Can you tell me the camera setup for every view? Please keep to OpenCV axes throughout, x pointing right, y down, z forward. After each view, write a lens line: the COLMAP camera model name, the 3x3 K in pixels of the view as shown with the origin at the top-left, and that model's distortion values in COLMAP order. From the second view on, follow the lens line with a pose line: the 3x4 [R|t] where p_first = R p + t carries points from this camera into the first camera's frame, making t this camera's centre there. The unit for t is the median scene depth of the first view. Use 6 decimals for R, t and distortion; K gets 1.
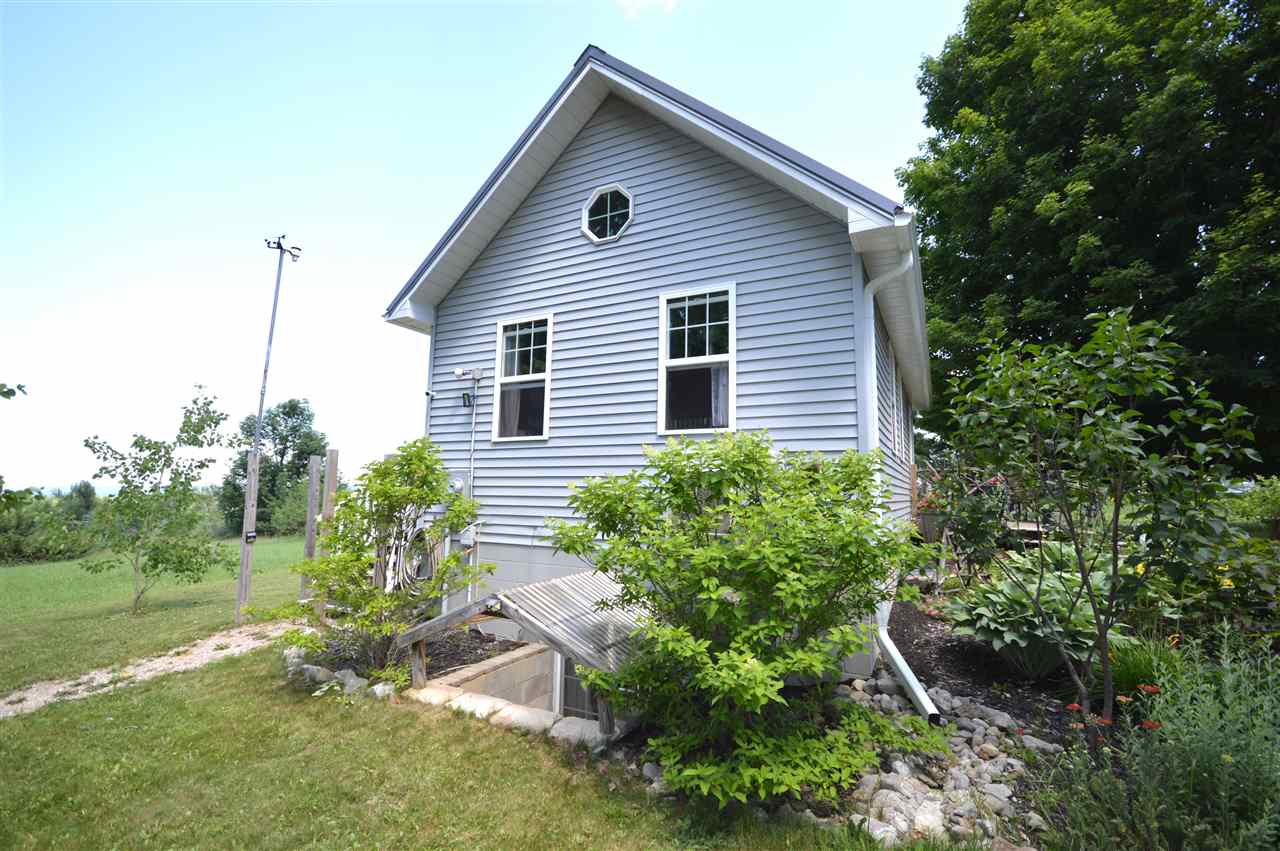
lens RADIAL K [[566.1, 0, 641.2], [0, 566.1, 424.1], [0, 0, 1]] dist [-0.002229, -0.008047]
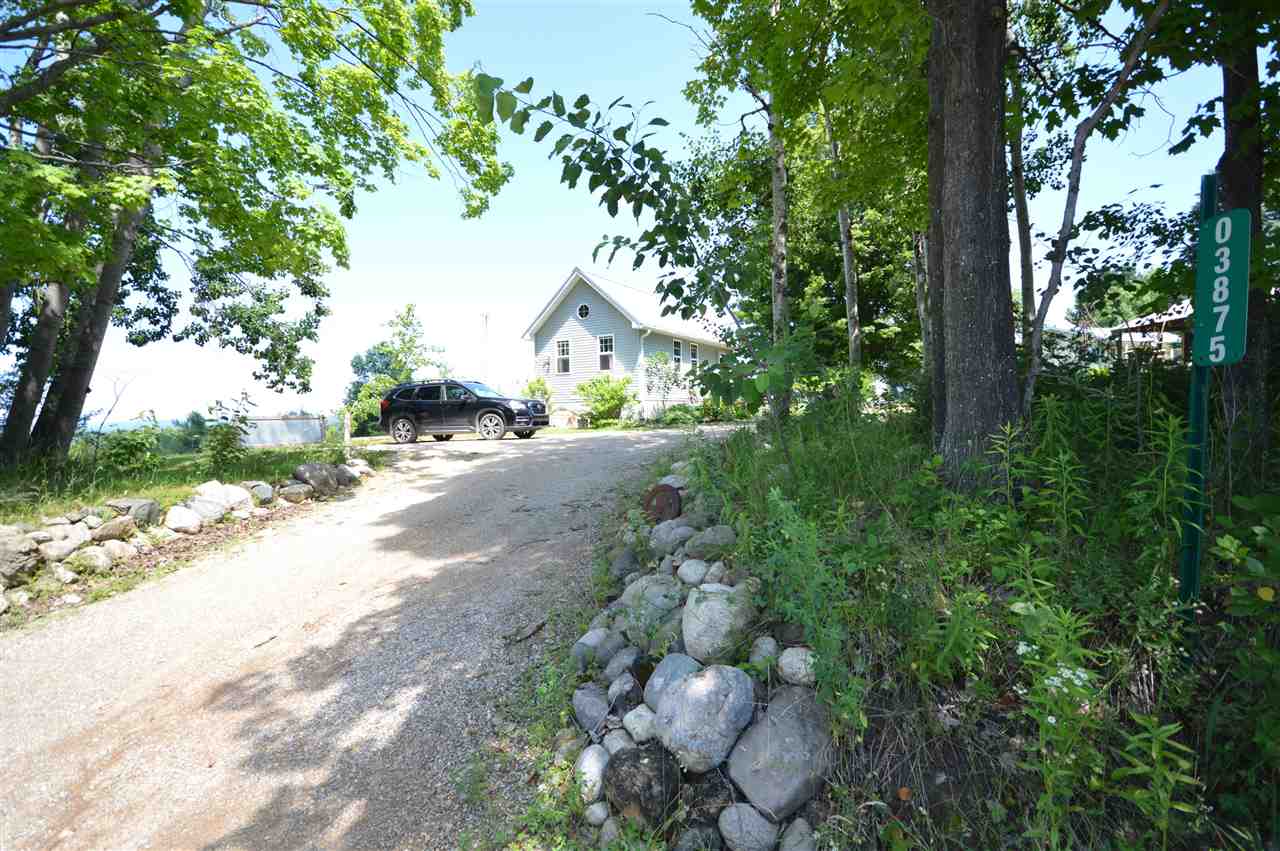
lens RADIAL K [[566.1, 0, 640.8], [0, 566.1, 421.7], [0, 0, 1]] dist [-0.002229, -0.008047]
pose [[0.998275, -0.032555, -0.048861, 0.465788], [0.039115, 0.989385, 0.139953, -0.162251], [0.043786, -0.141622, 0.988952, -2.703344]]
